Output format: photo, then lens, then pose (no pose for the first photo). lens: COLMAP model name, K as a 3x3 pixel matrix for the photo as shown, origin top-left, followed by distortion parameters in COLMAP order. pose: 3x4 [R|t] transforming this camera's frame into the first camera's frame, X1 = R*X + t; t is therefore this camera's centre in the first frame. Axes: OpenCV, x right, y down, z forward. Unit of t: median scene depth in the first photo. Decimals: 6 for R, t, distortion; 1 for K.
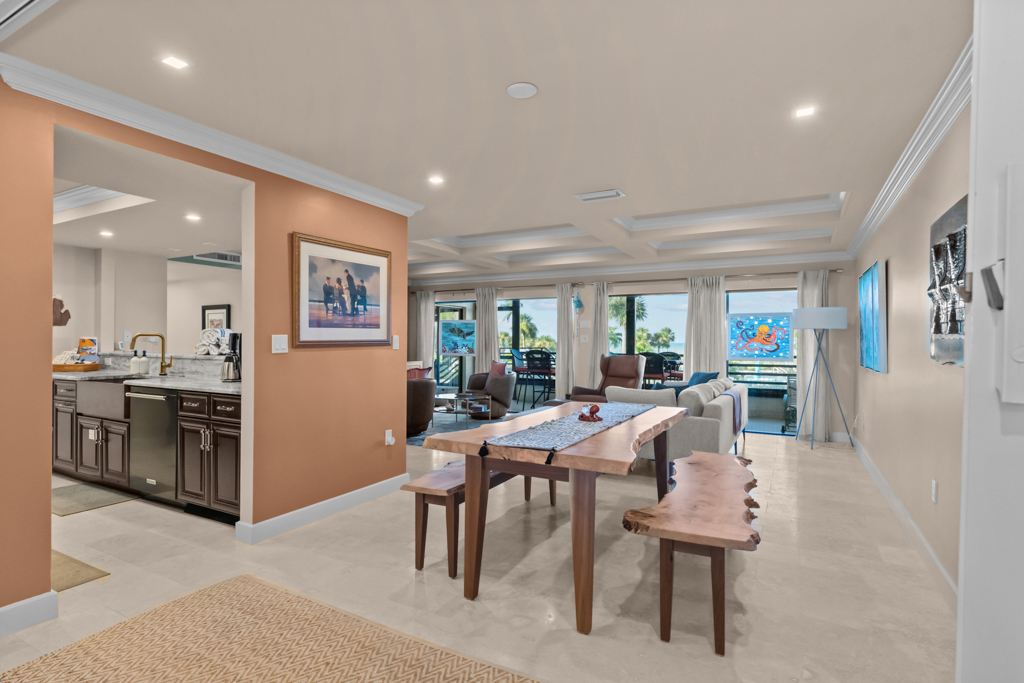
lens RADIAL K [[526.6, 0, 492.9], [0, 526.6, 343.2], [0, 0, 1]] dist [0.000440, 0.000028]
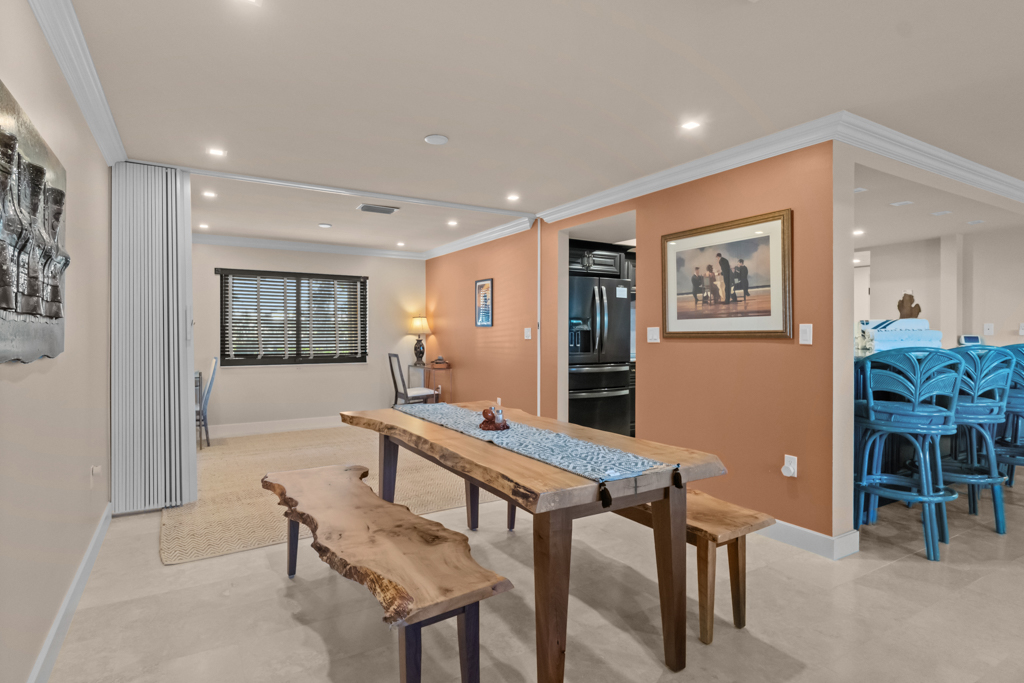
lens RADIAL K [[526.6, 0, 492.9], [0, 526.6, 343.2], [0, 0, 1]] dist [0.000440, 0.000028]
pose [[-0.497556, 0.013191, -0.867331, 0.571248], [-0.007621, 0.999779, 0.019578, -0.000142], [0.867398, 0.016351, -0.497346, 0.908785]]
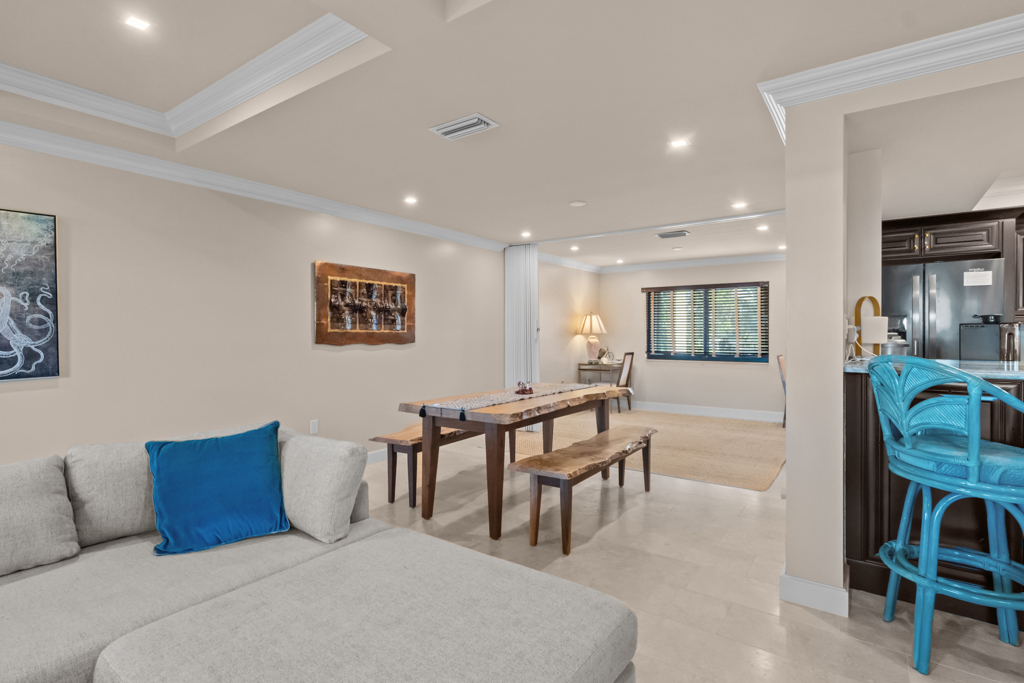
lens RADIAL K [[505.2, 0, 491.6], [0, 505.2, 334.6], [0, 0, 1]] dist [0.000245, -0.000416]
pose [[-0.994951, -0.001421, 0.100348, 0.103635], [-0.000889, 0.999985, 0.005347, -0.005257], [-0.100354, 0.005231, -0.994938, 1.454532]]
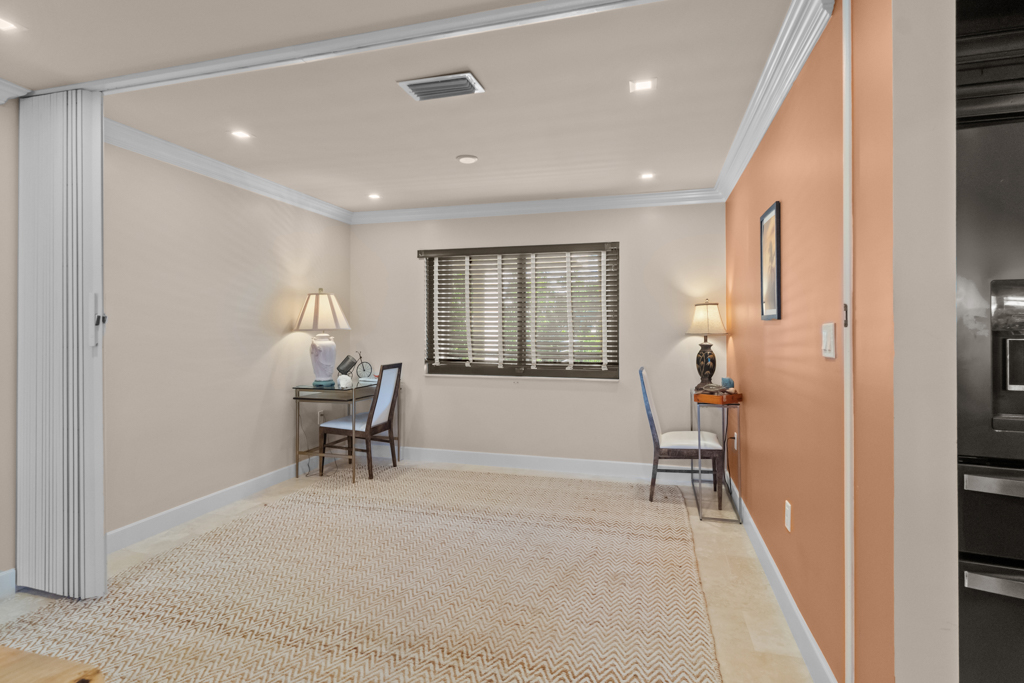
lens RADIAL K [[546.5, 0, 486.3], [0, 546.5, 329.4], [0, 0, 1]] dist [-0.002240, -0.000799]
pose [[-0.972578, -0.002869, -0.232559, -0.122118], [-0.004565, 0.999967, 0.006754, -0.007622], [0.232532, 0.007630, -0.972559, 0.733887]]
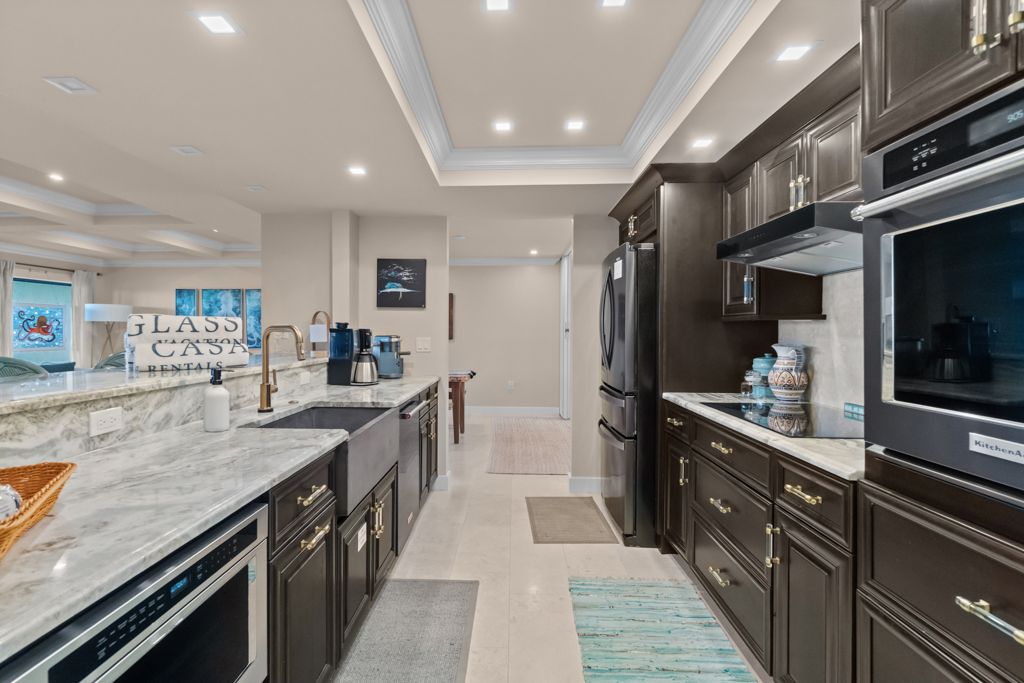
lens RADIAL K [[505.2, 0, 491.6], [0, 505.2, 334.6], [0, 0, 1]] dist [0.000245, -0.000416]
pose [[-0.460518, -0.009929, 0.887595, -1.114942], [-0.001987, 0.999946, 0.010154, -0.014339], [-0.887648, 0.002913, -0.460513, 1.005838]]
